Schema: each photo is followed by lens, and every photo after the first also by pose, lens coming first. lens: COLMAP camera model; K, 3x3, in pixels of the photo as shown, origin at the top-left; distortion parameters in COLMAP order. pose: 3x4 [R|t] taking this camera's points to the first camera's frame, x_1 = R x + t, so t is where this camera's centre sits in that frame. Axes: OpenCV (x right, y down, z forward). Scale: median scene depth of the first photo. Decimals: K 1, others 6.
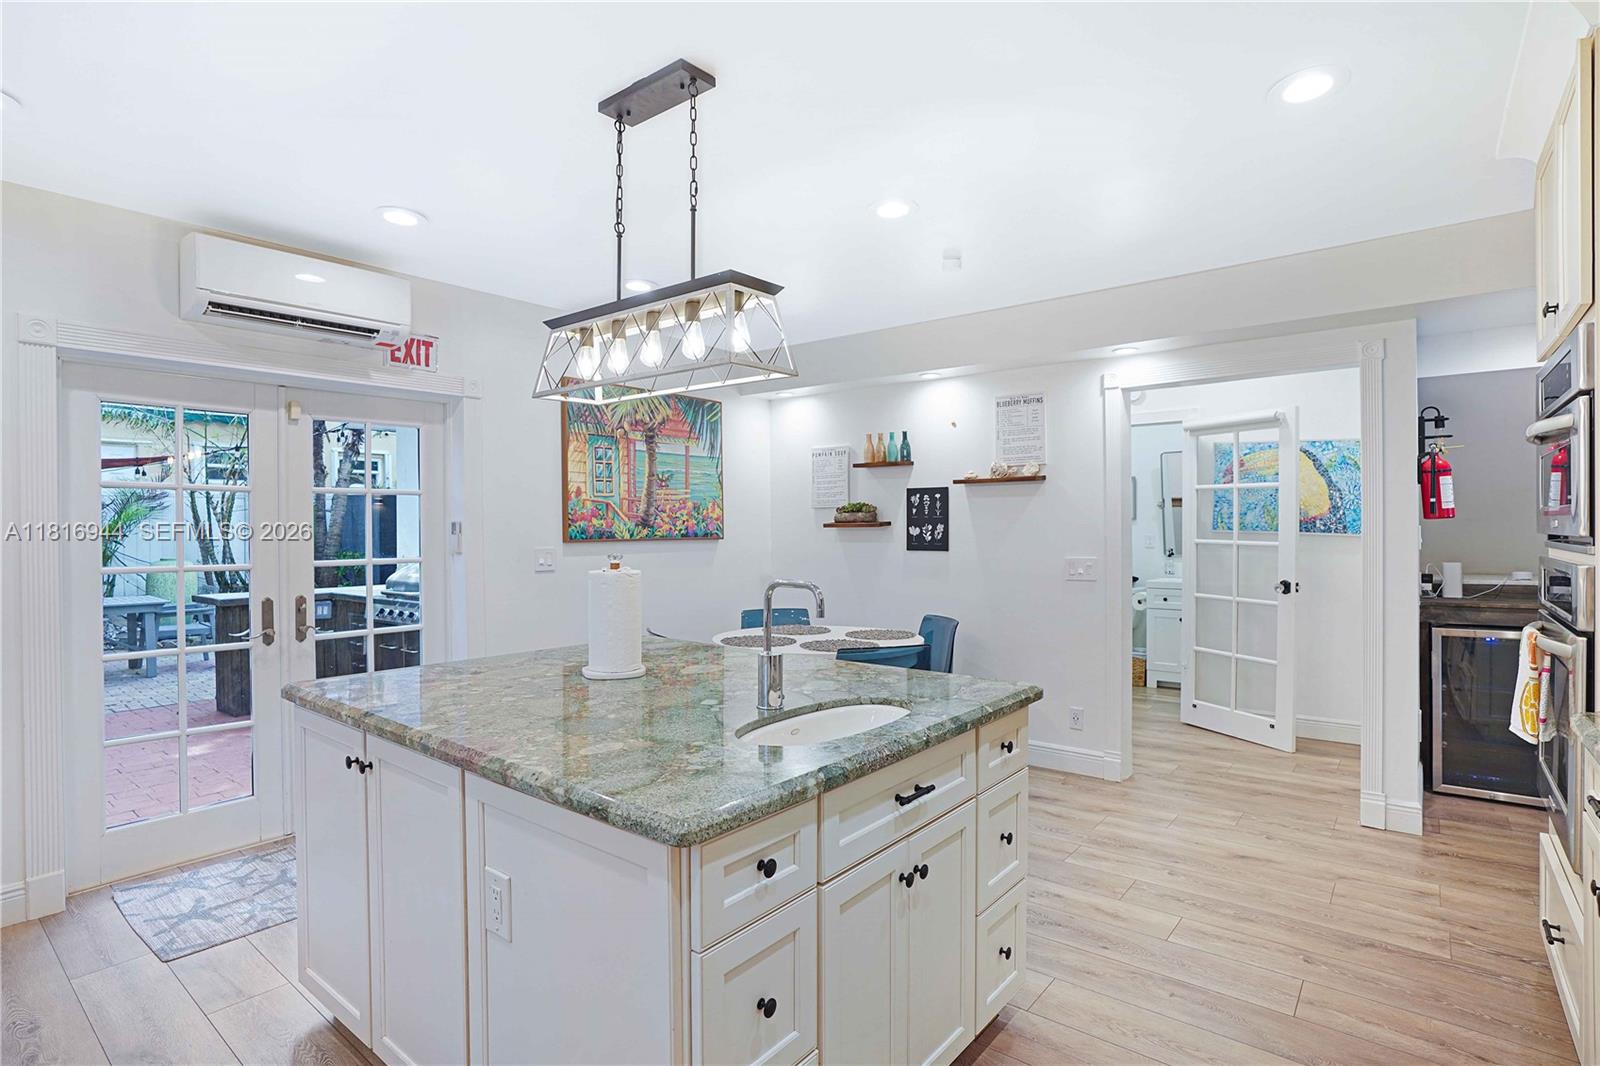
lens RADIAL K [[821.7, 0, 800.0], [0, 821.7, 533.0], [0, 0, 1]] dist [-0.000621, 0.000103]
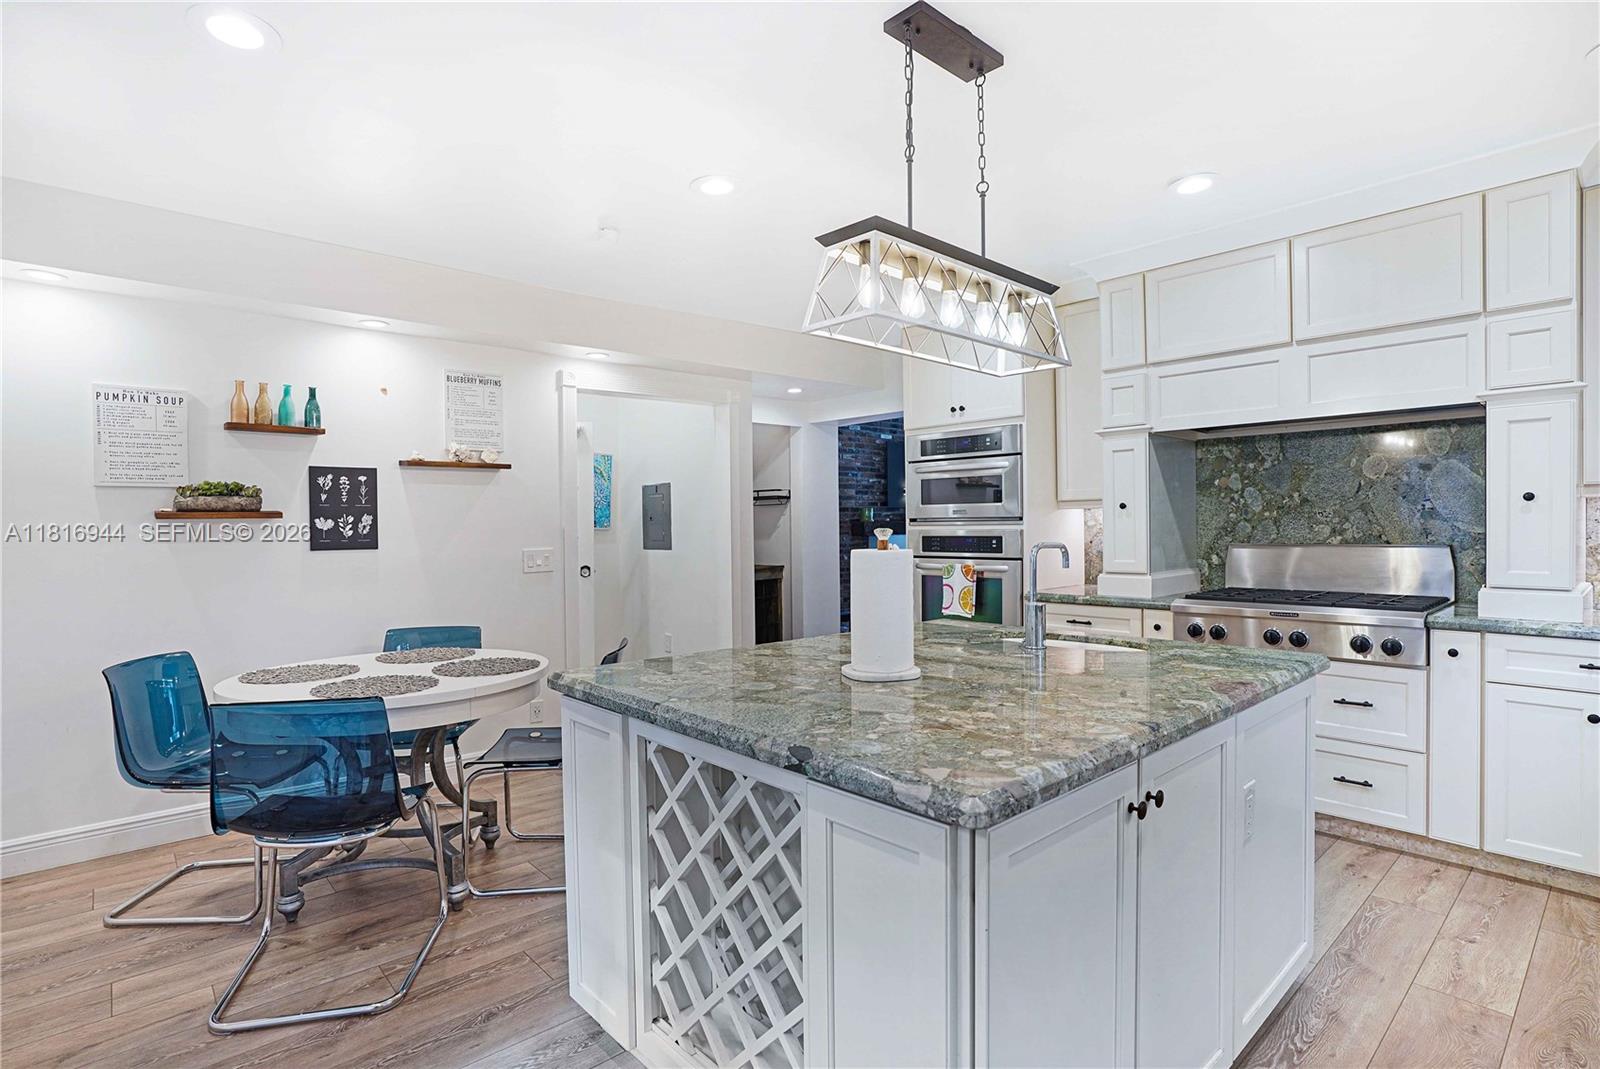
lens RADIAL K [[821.7, 0, 800.0], [0, 821.7, 534.5], [0, 0, 1]] dist [-0.000621, 0.000103]
pose [[0.183498, -0.005302, 0.983006, -0.516688], [0.024223, 0.999706, 0.000871, 0.016887], [-0.982722, 0.023652, 0.183572, 0.447238]]
